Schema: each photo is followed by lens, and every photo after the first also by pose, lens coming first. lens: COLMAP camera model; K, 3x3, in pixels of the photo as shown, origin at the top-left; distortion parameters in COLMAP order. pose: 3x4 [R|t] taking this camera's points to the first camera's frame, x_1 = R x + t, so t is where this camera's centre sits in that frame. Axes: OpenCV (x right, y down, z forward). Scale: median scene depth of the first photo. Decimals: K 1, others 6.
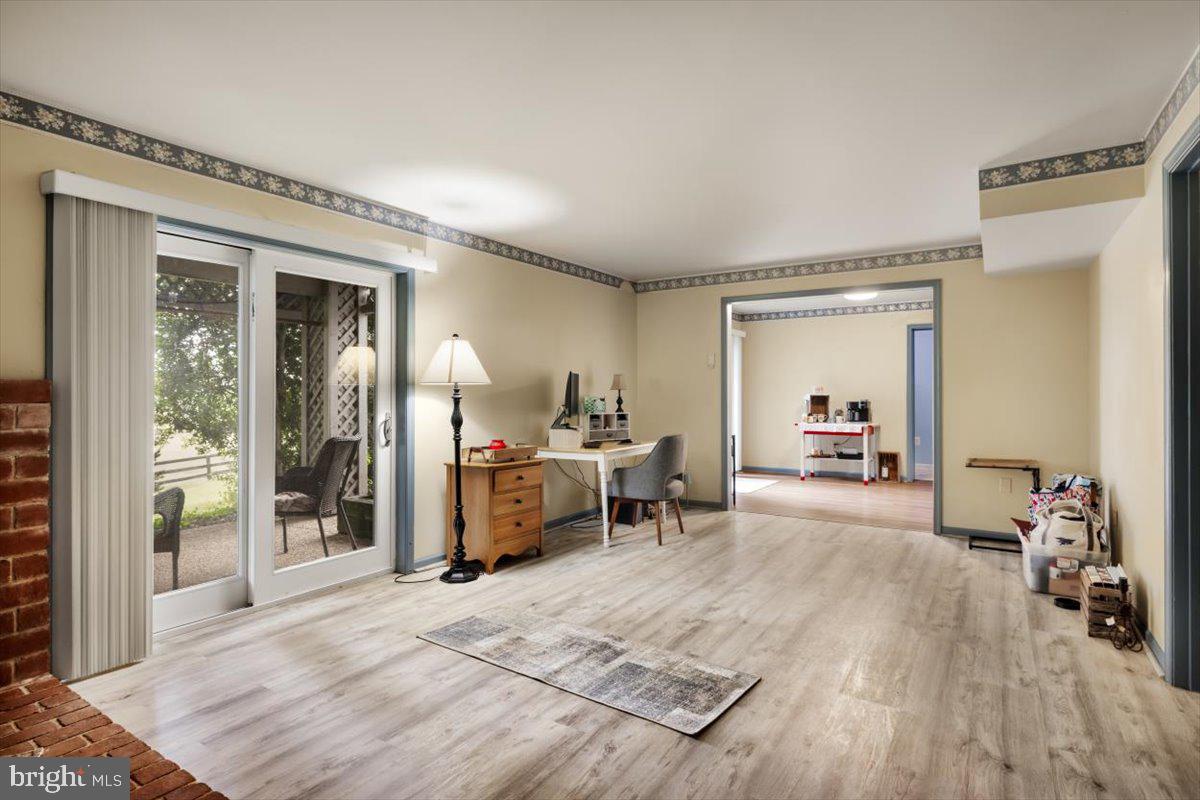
lens RADIAL K [[606.9, 0, 593.8], [0, 606.9, 397.1], [0, 0, 1]] dist [0.004205, 0.001202]
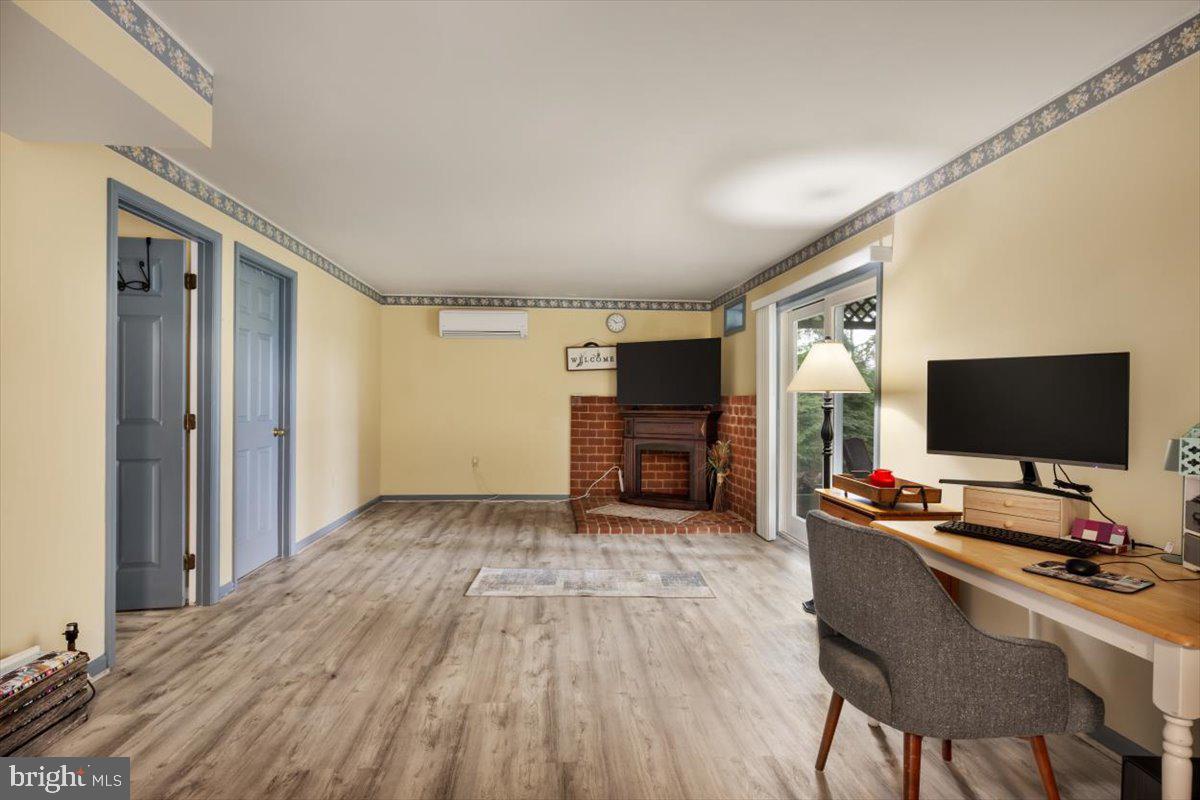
lens RADIAL K [[606.9, 0, 593.8], [0, 606.9, 397.1], [0, 0, 1]] dist [0.004205, 0.001202]
pose [[-0.791466, -0.008711, -0.611151, 0.799125], [-0.012811, 0.999915, 0.002340, -0.015072], [0.611079, 0.009681, -0.791510, 2.019076]]
